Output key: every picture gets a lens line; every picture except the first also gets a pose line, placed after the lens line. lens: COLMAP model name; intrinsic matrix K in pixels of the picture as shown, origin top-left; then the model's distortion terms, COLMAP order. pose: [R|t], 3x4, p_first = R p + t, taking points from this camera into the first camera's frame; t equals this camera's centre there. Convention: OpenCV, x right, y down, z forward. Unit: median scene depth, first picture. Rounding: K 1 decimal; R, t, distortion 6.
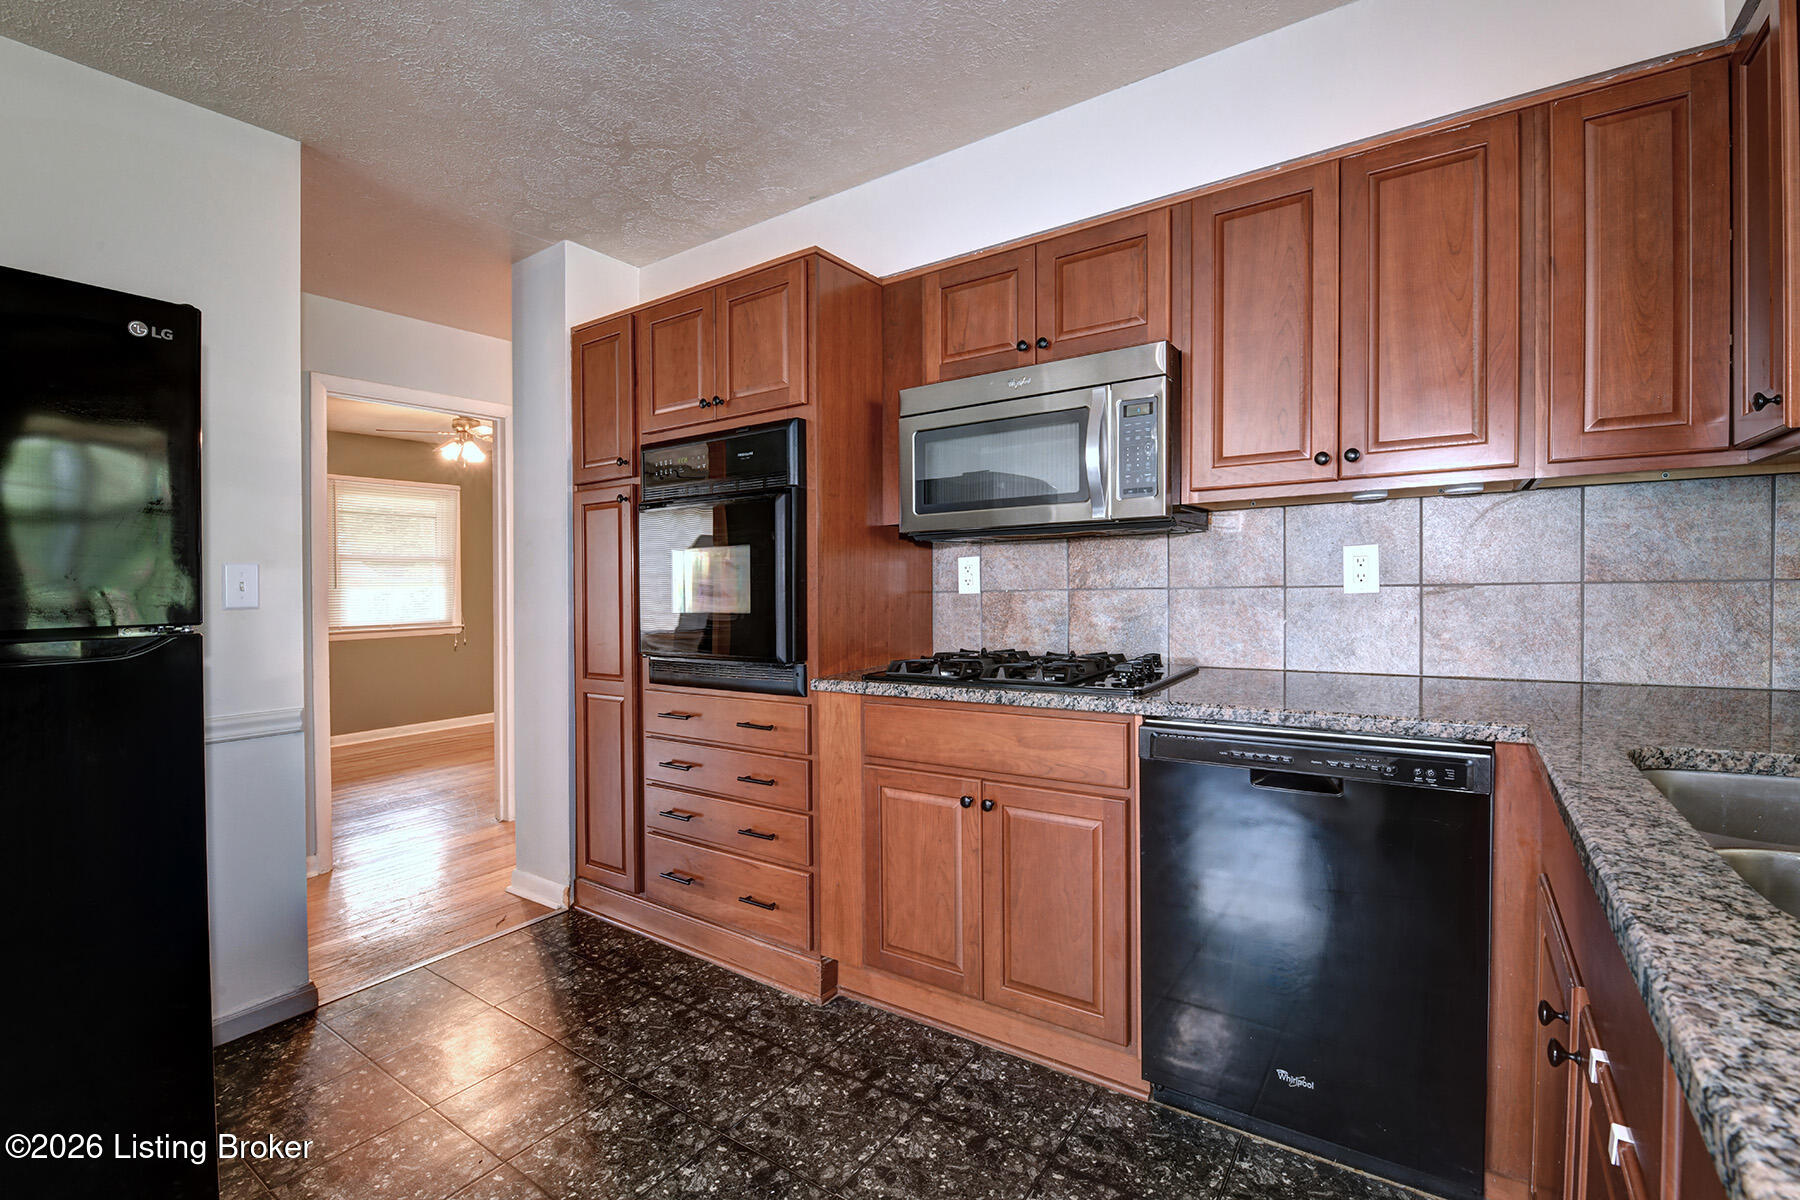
lens RADIAL K [[786.7, 0, 915.2], [0, 786.7, 567.4], [0, 0, 1]] dist [-0.012871, -0.005325]
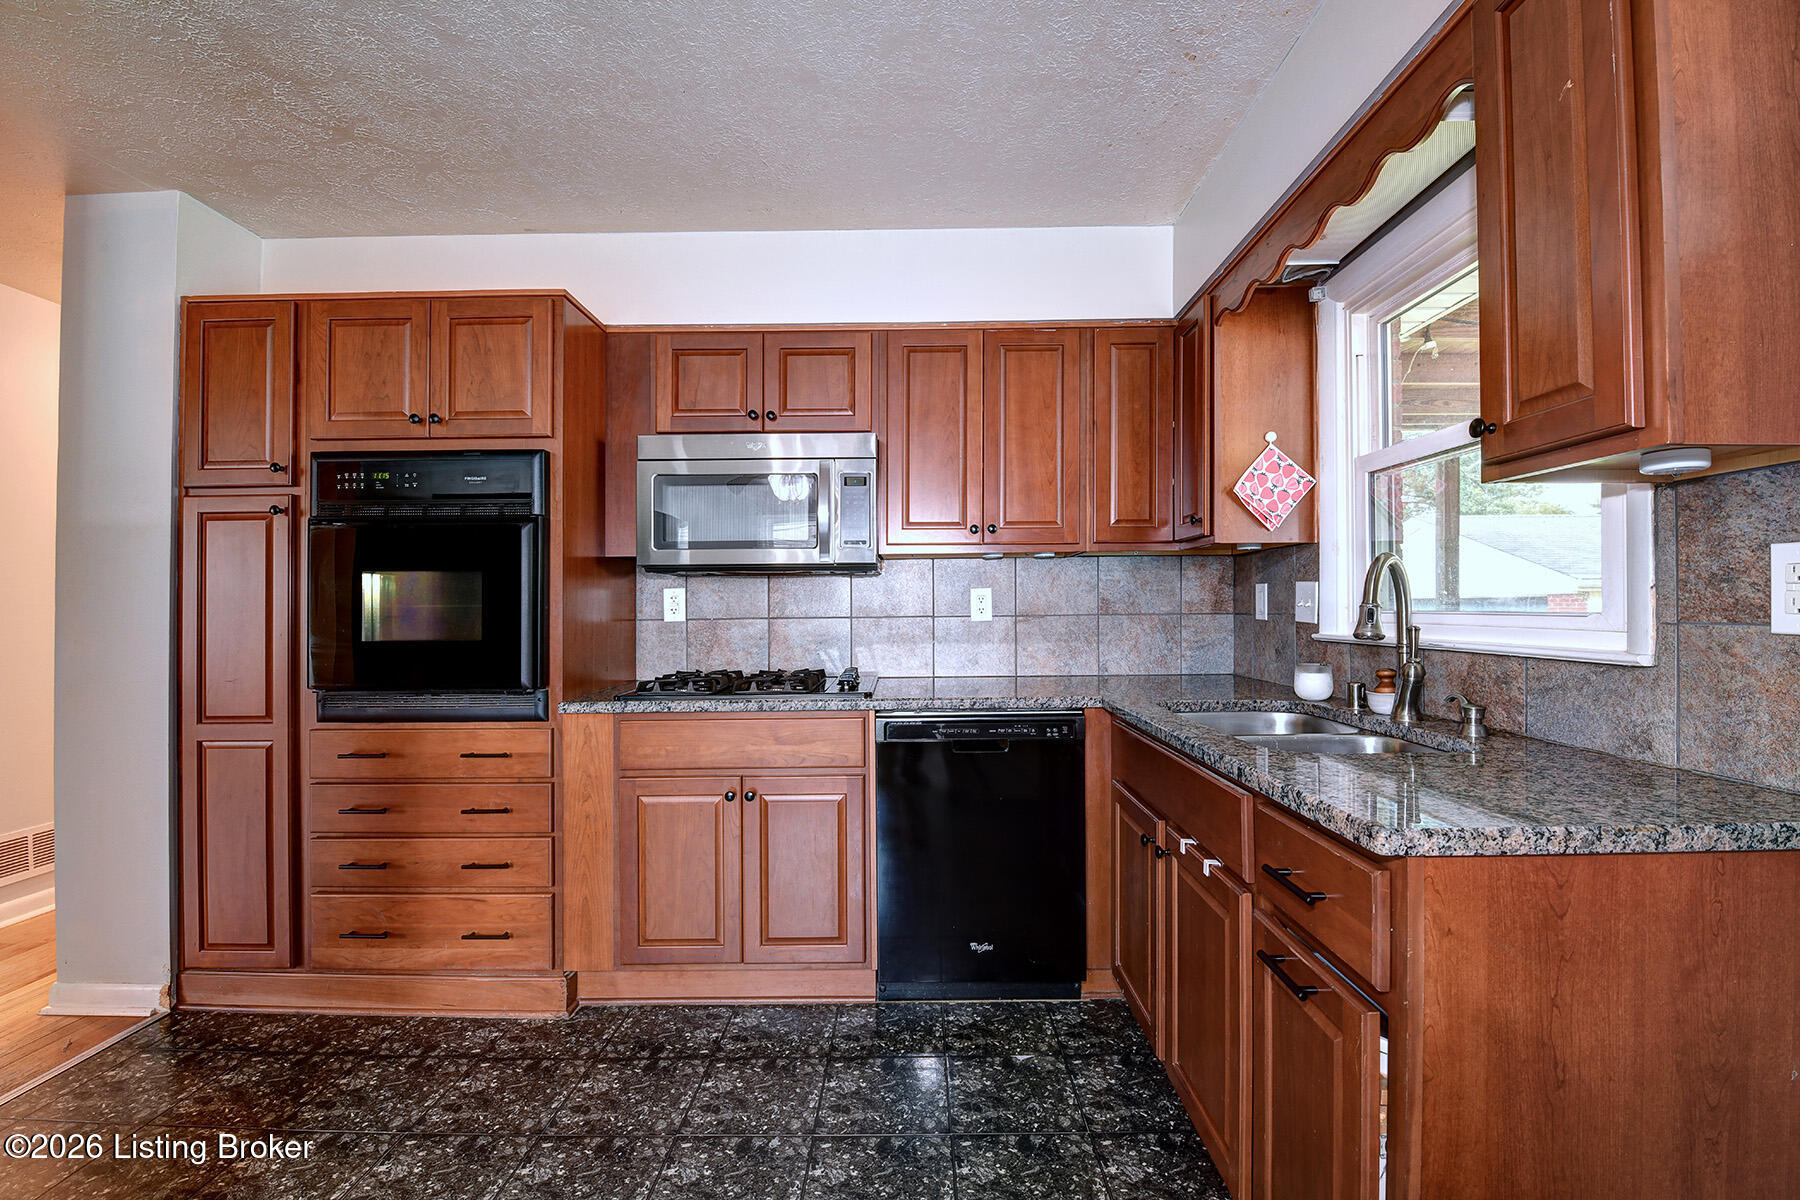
lens RADIAL K [[786.7, 0, 922.6], [0, 786.7, 562.5], [0, 0, 1]] dist [-0.012871, -0.005325]
pose [[0.819257, 0.045267, 0.571638, -0.376589], [-0.017383, 0.998382, -0.054146, 0.005066], [-0.573164, 0.034423, 0.818718, -0.144115]]
